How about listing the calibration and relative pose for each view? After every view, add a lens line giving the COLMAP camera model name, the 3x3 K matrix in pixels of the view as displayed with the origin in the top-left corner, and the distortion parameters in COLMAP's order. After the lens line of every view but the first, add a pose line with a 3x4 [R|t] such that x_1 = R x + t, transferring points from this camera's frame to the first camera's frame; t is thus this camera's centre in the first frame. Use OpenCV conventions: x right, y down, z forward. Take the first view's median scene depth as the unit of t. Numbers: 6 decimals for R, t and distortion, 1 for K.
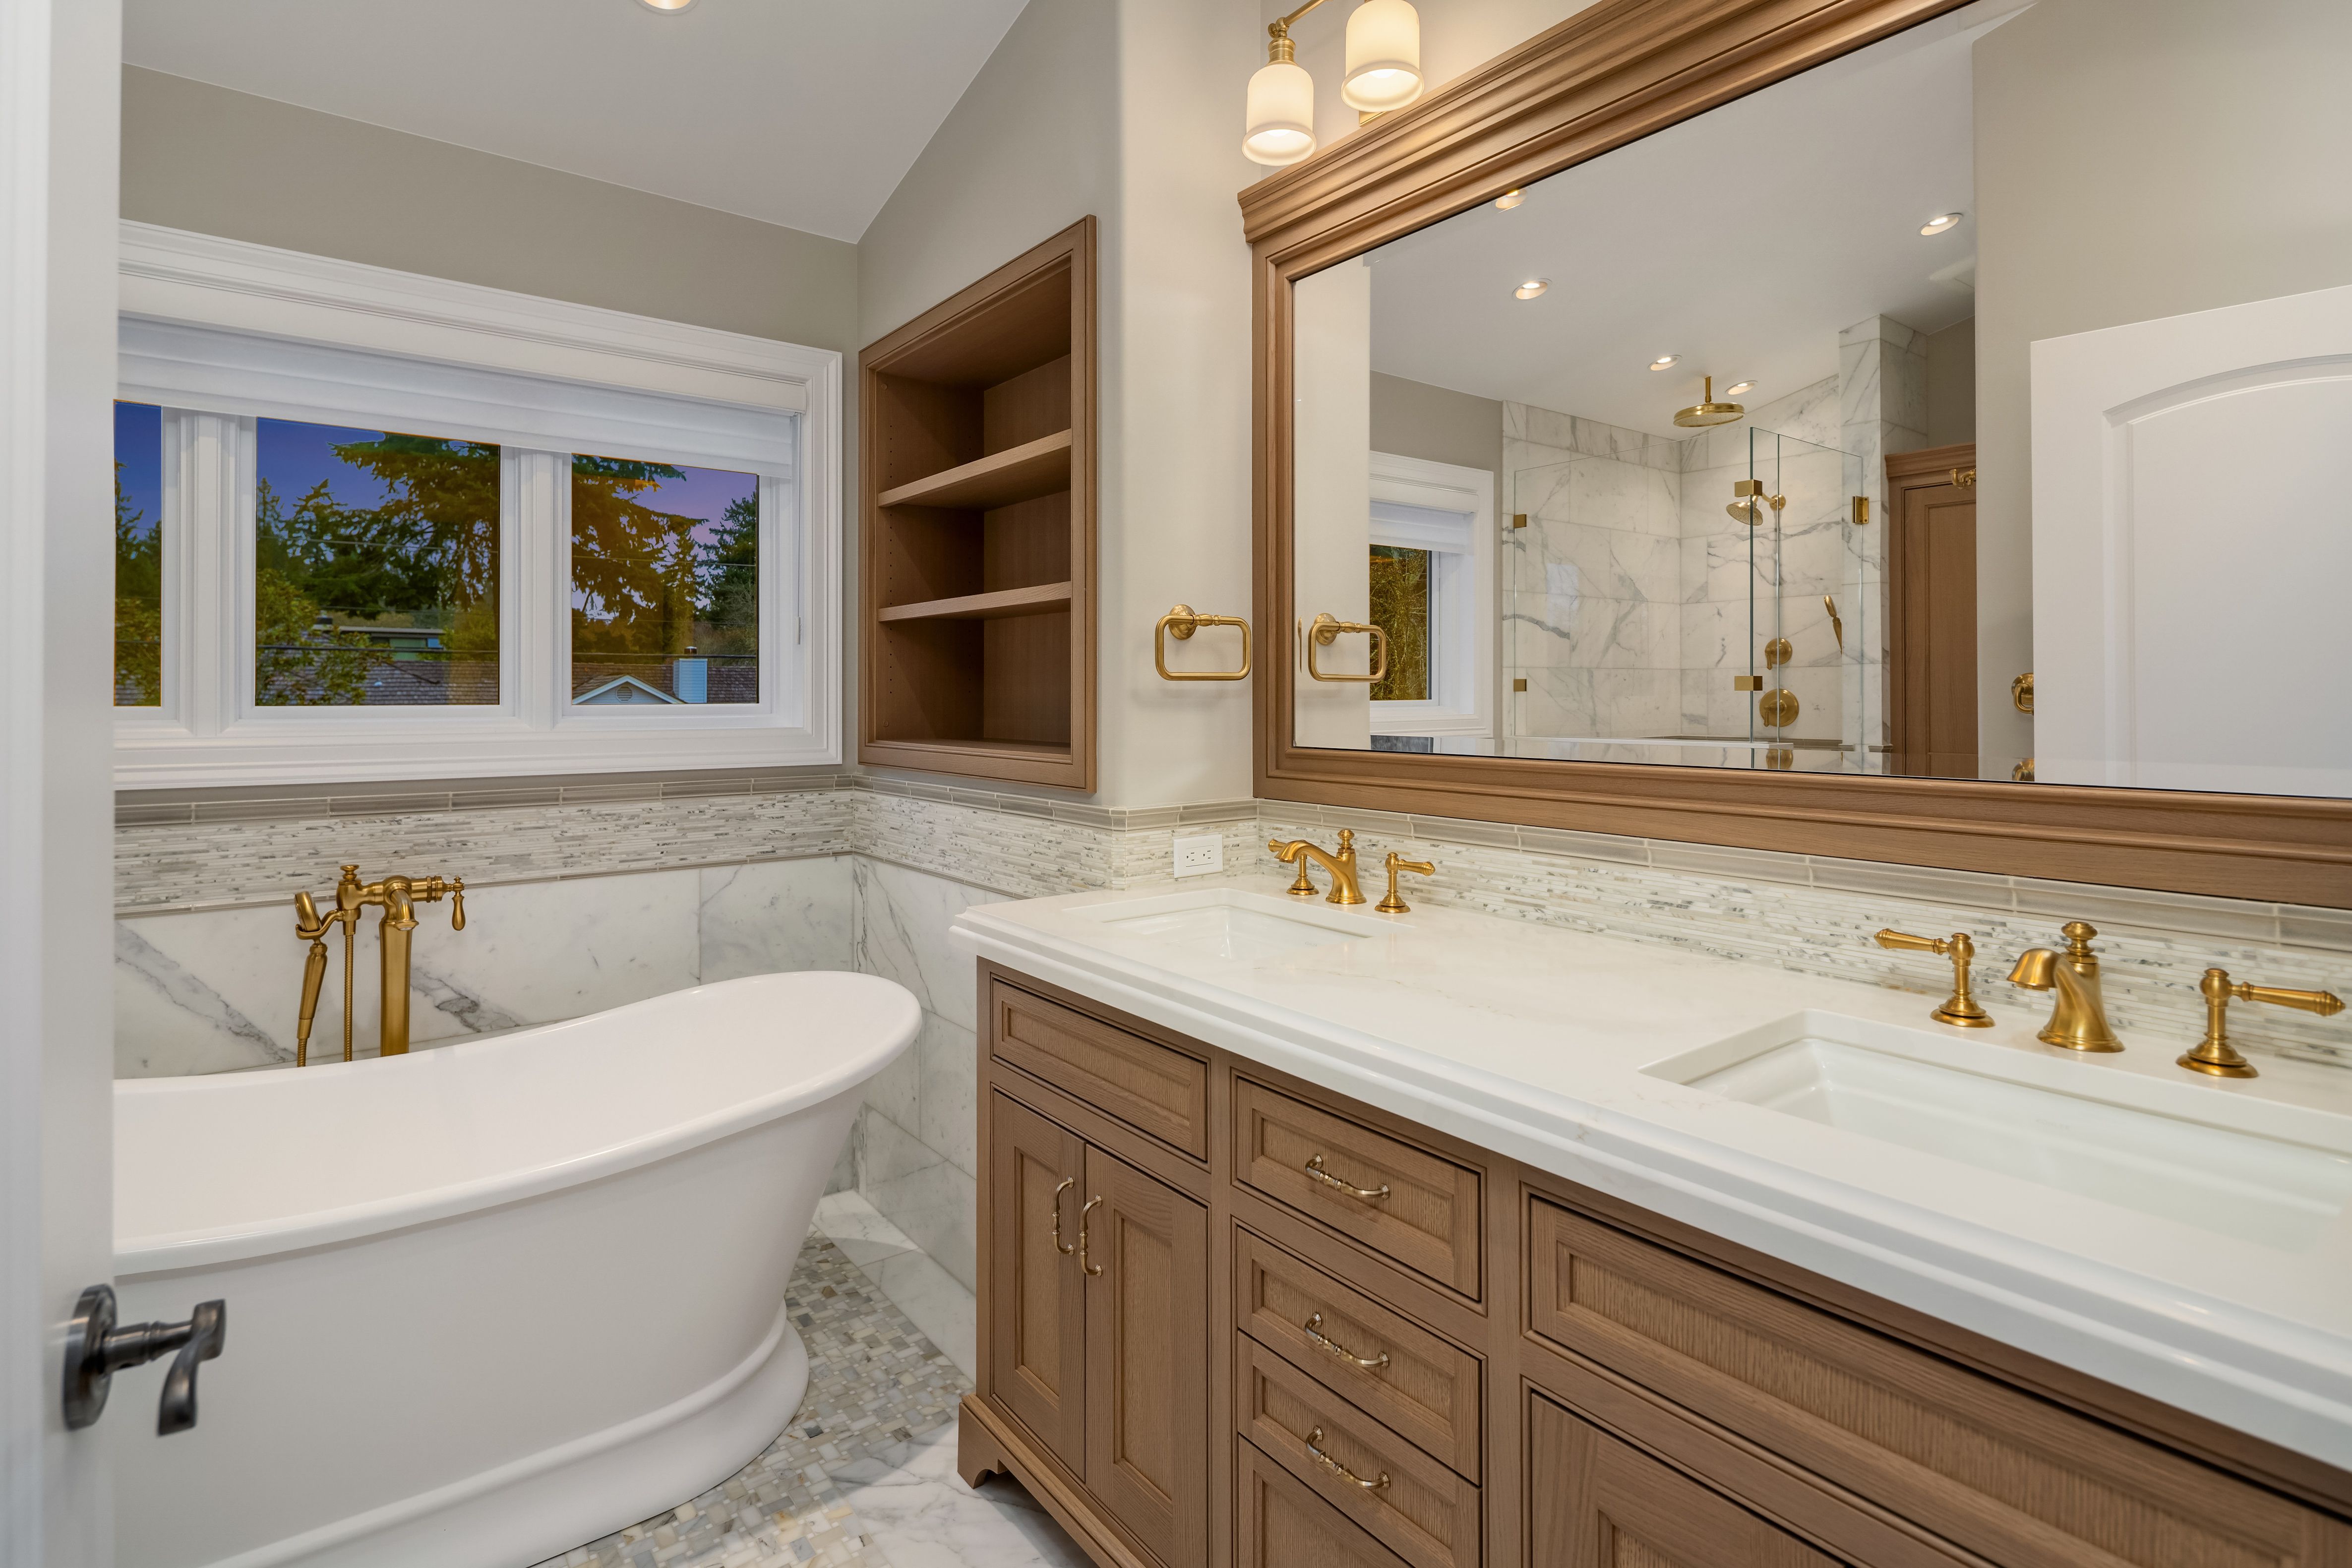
lens RADIAL K [[1171.0, 0, 1168.4], [0, 1171.0, 690.5], [0, 0, 1]] dist [0.002309, -0.002403]
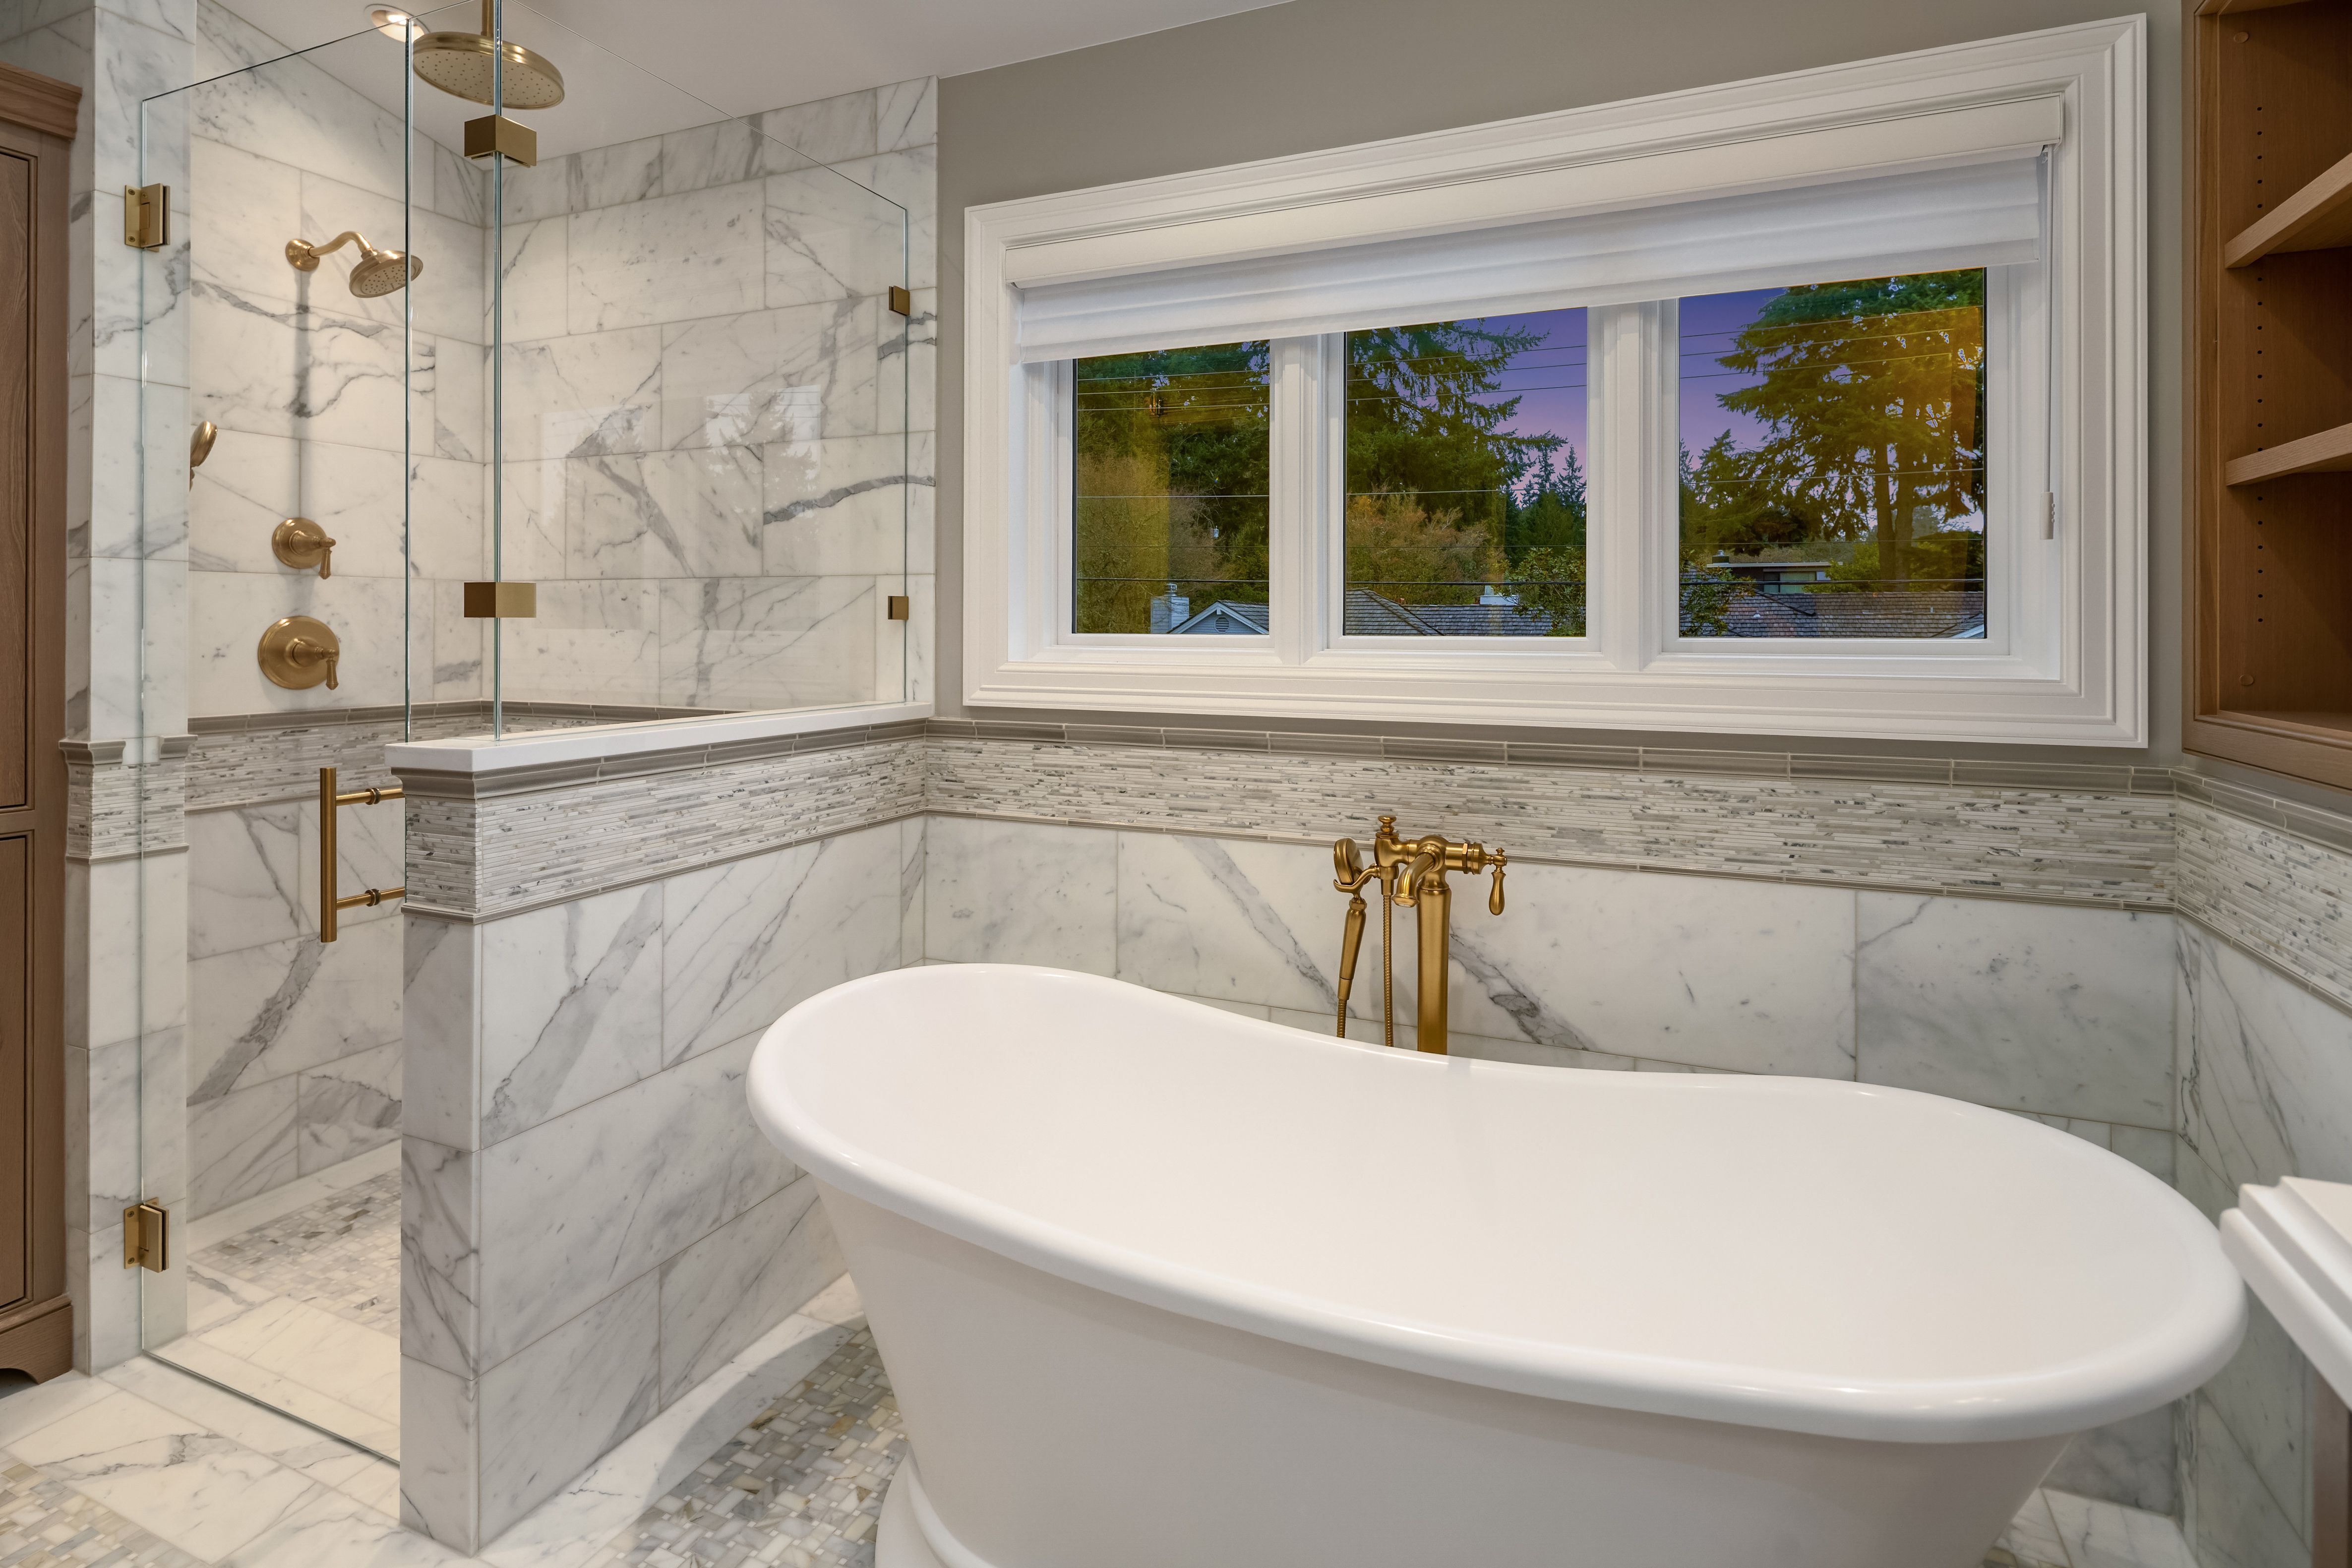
lens RADIAL K [[1171.0, 0, 1117.3], [0, 1171.0, 625.2], [0, 0, 1]] dist [0.002309, -0.002403]
pose [[0.451034, 0.001017, -0.892506, -0.001833], [0.000655, 0.999999, 0.001470, 0.002956], [0.892506, -0.001248, 0.451033, 0.343708]]
